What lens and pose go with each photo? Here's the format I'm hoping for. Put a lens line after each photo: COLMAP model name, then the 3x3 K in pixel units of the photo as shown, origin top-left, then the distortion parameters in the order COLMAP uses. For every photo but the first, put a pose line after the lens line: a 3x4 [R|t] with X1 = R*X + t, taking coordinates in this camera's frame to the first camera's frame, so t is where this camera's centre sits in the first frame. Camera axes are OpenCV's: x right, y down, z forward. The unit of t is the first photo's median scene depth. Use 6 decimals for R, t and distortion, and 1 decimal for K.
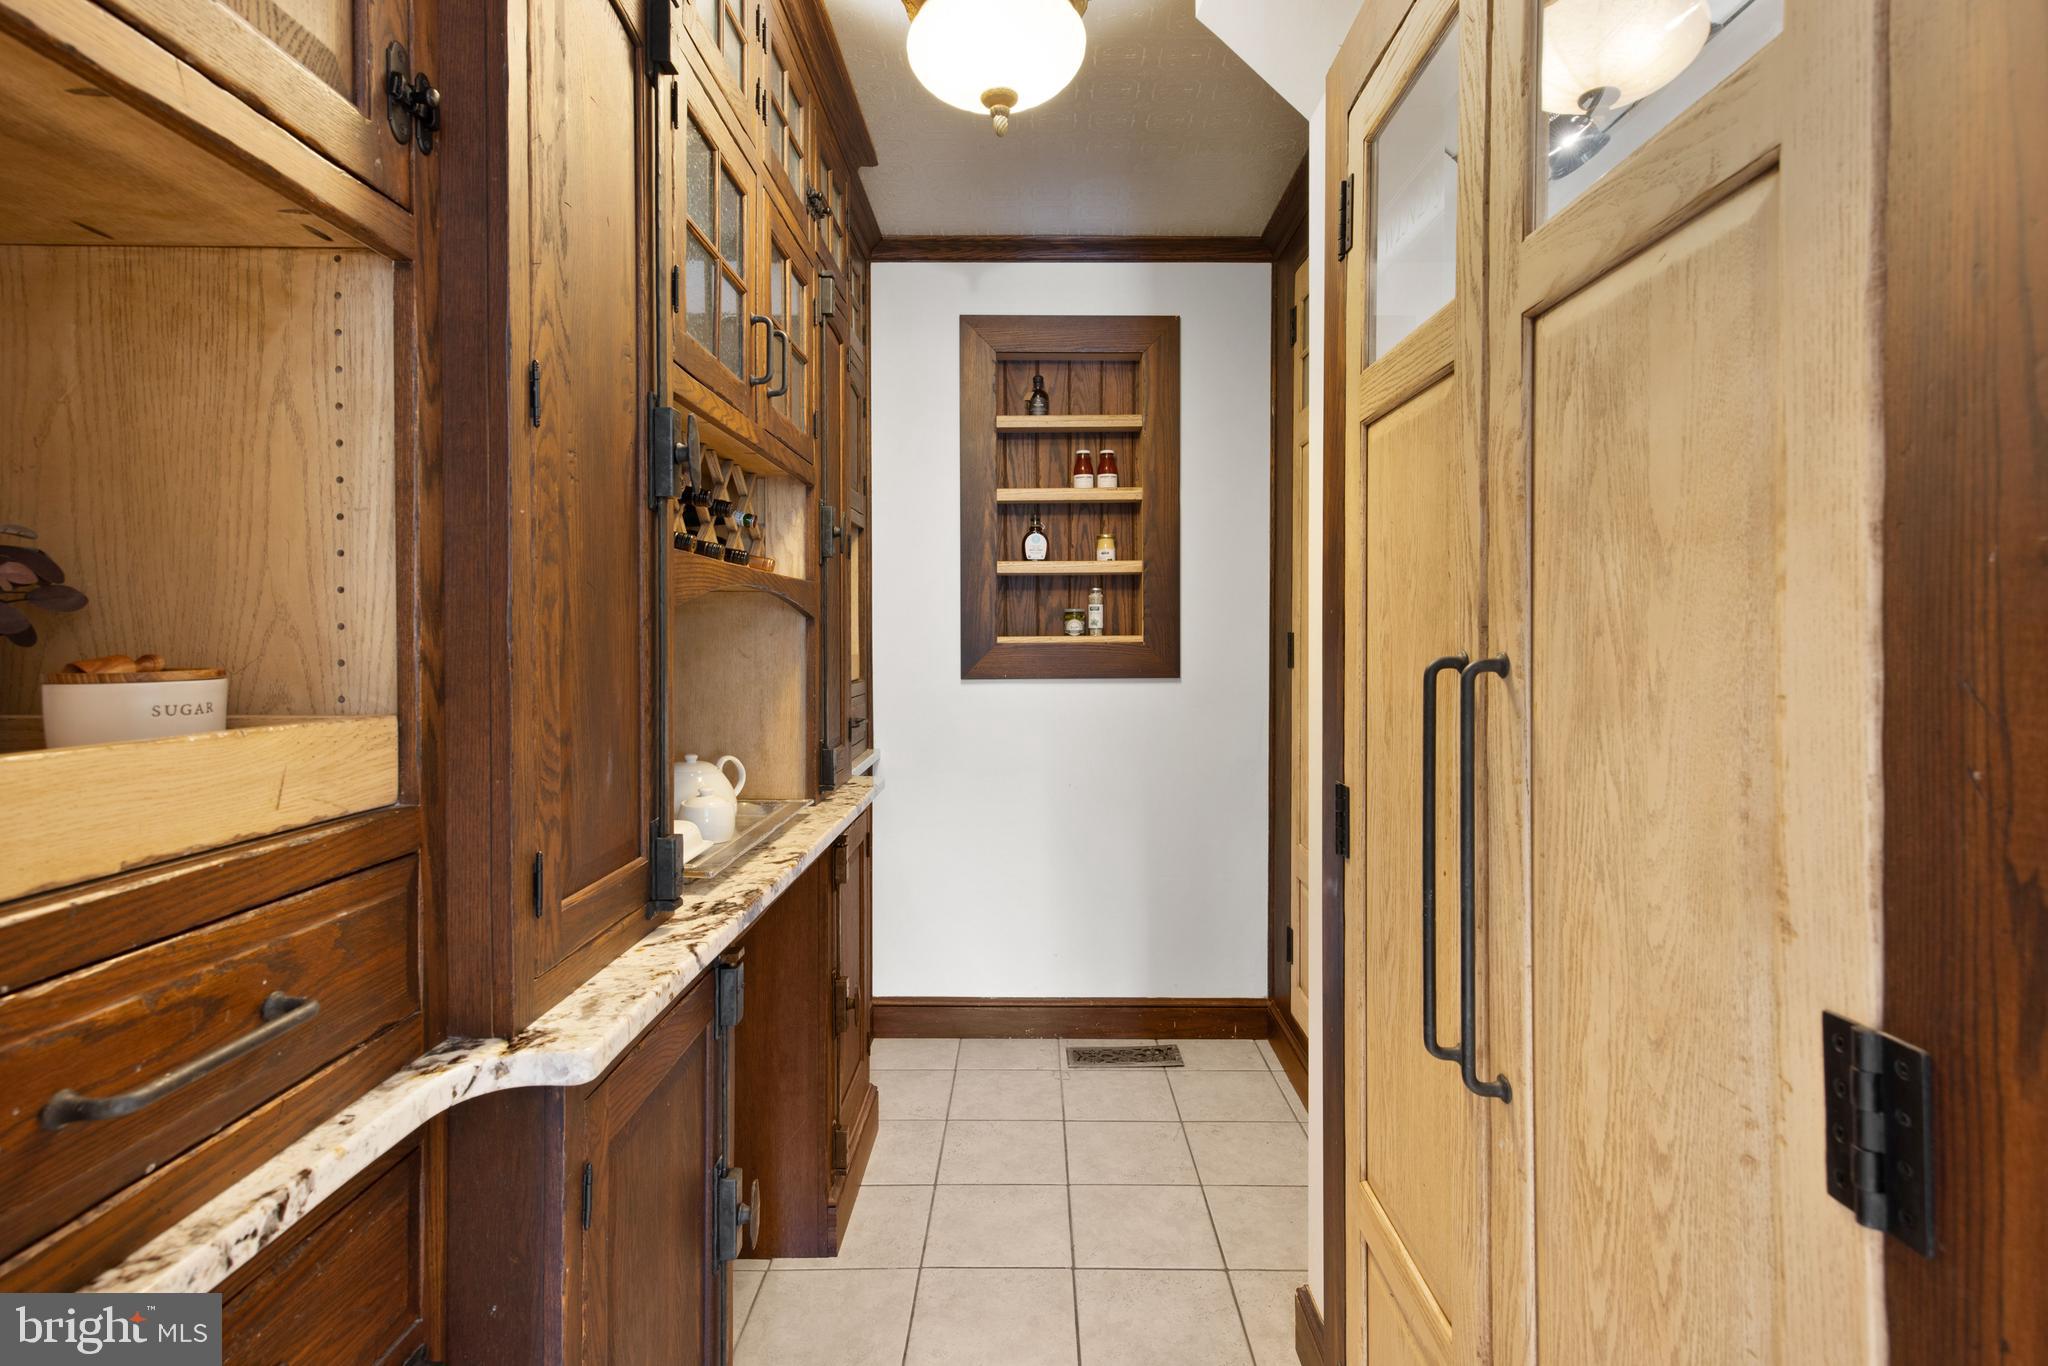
lens RADIAL K [[1058.6, 0, 1026.3], [0, 1058.6, 668.8], [0, 0, 1]] dist [-0.004502, -0.000314]
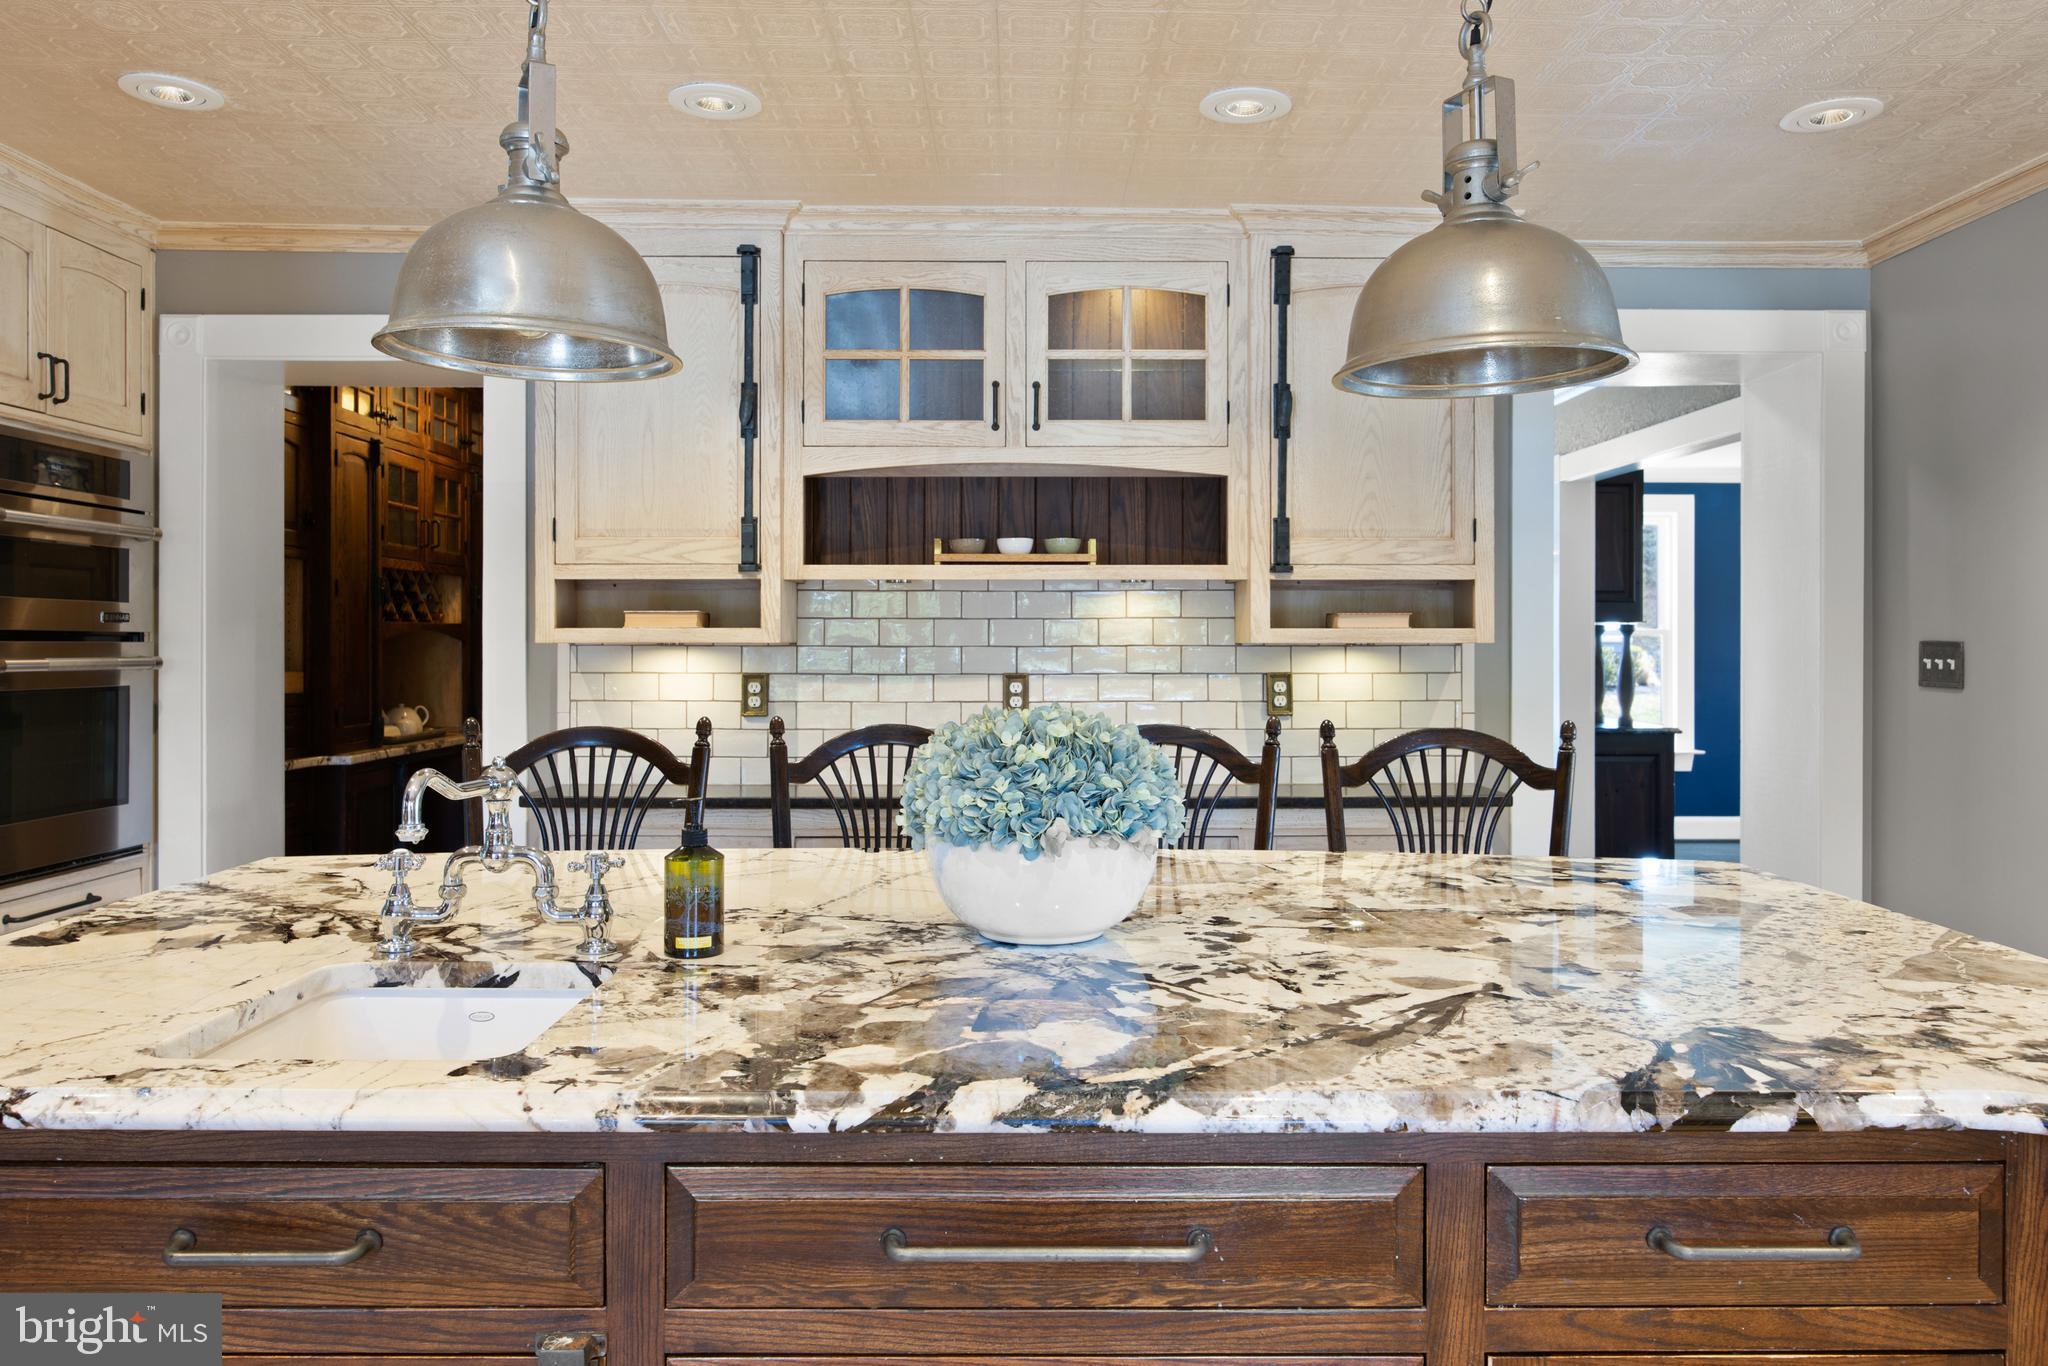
lens RADIAL K [[1483.9, 0, 1022.9], [0, 1483.9, 683.2], [0, 0, 1]] dist [0.005715, 0.001026]
pose [[0.999735, 0.002372, 0.022879, 1.348668], [-0.002251, 0.999984, -0.005277, 0.074886], [-0.022891, 0.005224, 0.999724, -3.157387]]
